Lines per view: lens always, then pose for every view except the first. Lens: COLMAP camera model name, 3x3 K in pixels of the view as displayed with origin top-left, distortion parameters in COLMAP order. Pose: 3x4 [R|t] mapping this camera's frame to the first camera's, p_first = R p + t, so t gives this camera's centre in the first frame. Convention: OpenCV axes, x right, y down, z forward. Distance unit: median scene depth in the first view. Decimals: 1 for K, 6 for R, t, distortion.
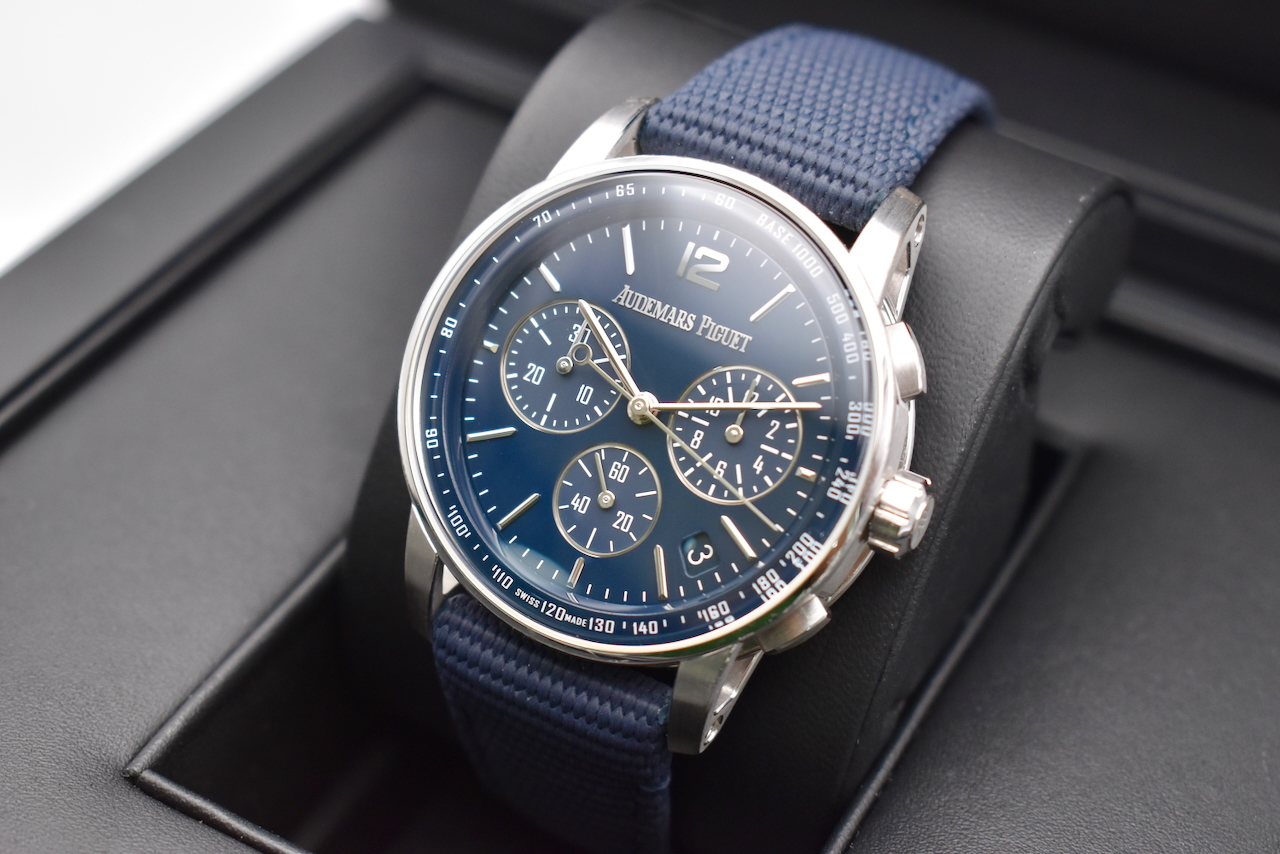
lens RADIAL K [[2410.2, 0, 646.3], [0, 2410.2, 432.7], [0, 0, 1]] dist [-0.268624, 0.000000]
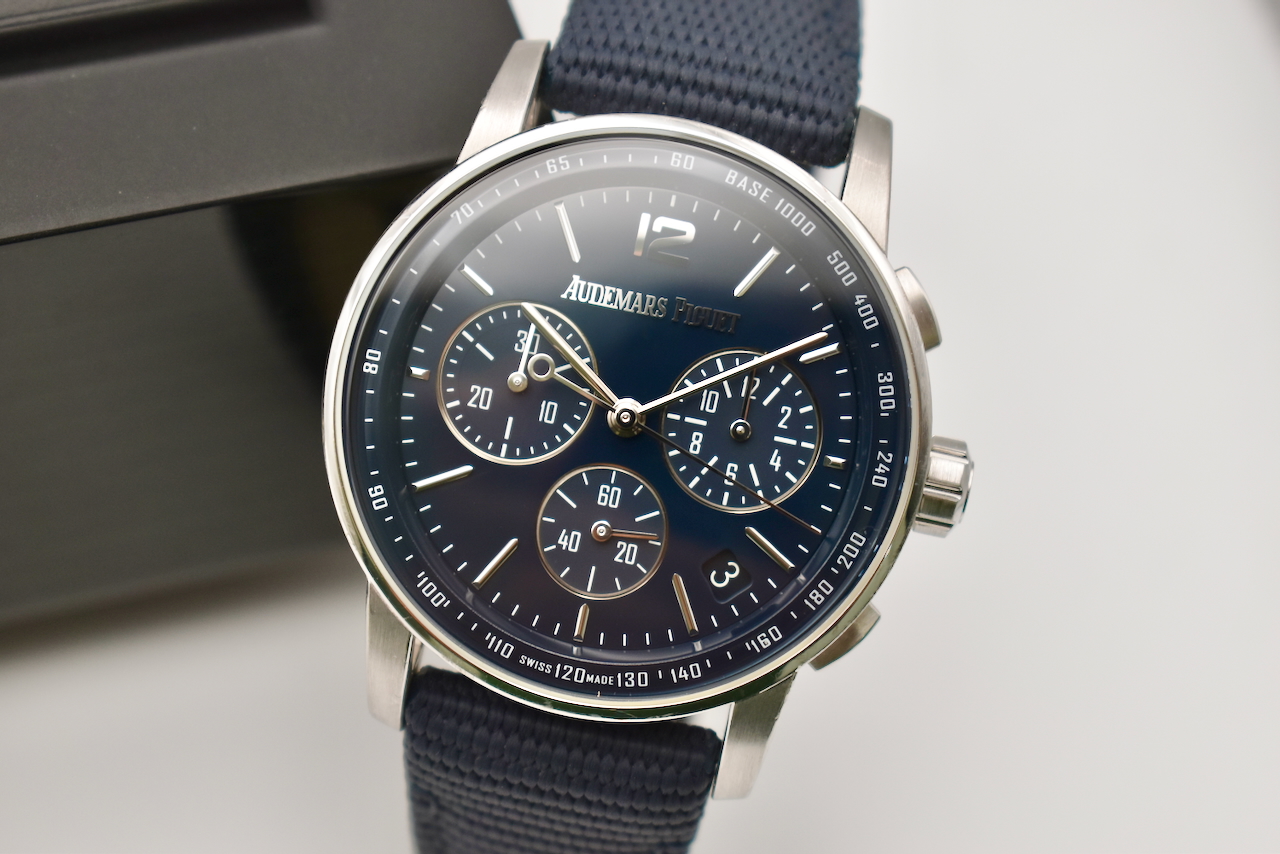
lens RADIAL K [[2816.5, 0, 636.8], [0, 2816.5, 433.2], [0, 0, 1]] dist [-0.379424, 0.000000]
pose [[0.949522, -0.187747, 0.251314, -0.246838], [0.162069, 0.979526, 0.119429, -0.122123], [-0.268591, -0.072671, 0.960509, 0.047903]]
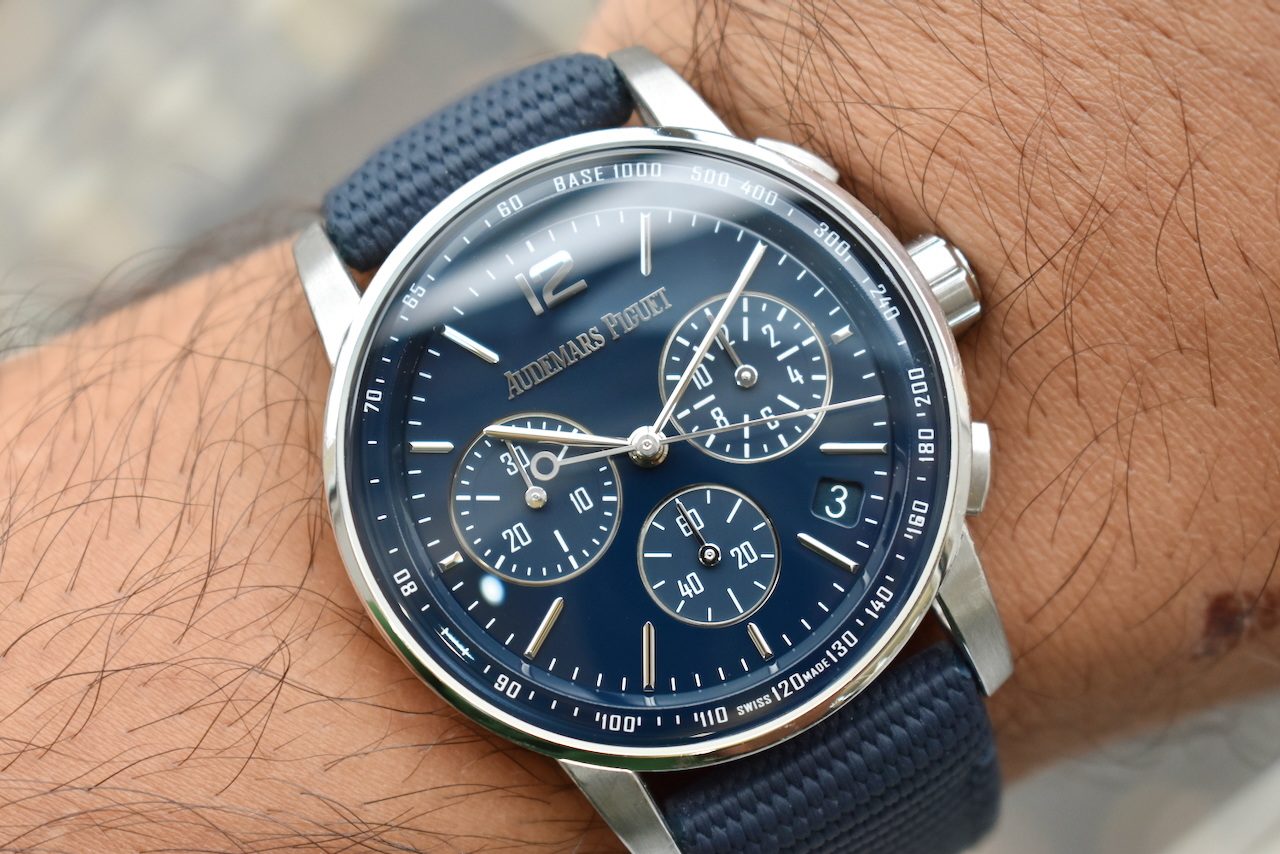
lens RADIAL K [[2816.5, 0, 639.7], [0, 2816.5, 426.1], [0, 0, 1]] dist [-0.379424, 0.000000]
pose [[0.571714, -0.737086, 0.360343, -0.331656], [0.775957, 0.628439, 0.054358, -0.066889], [-0.266520, 0.248534, 0.931235, 0.132833]]
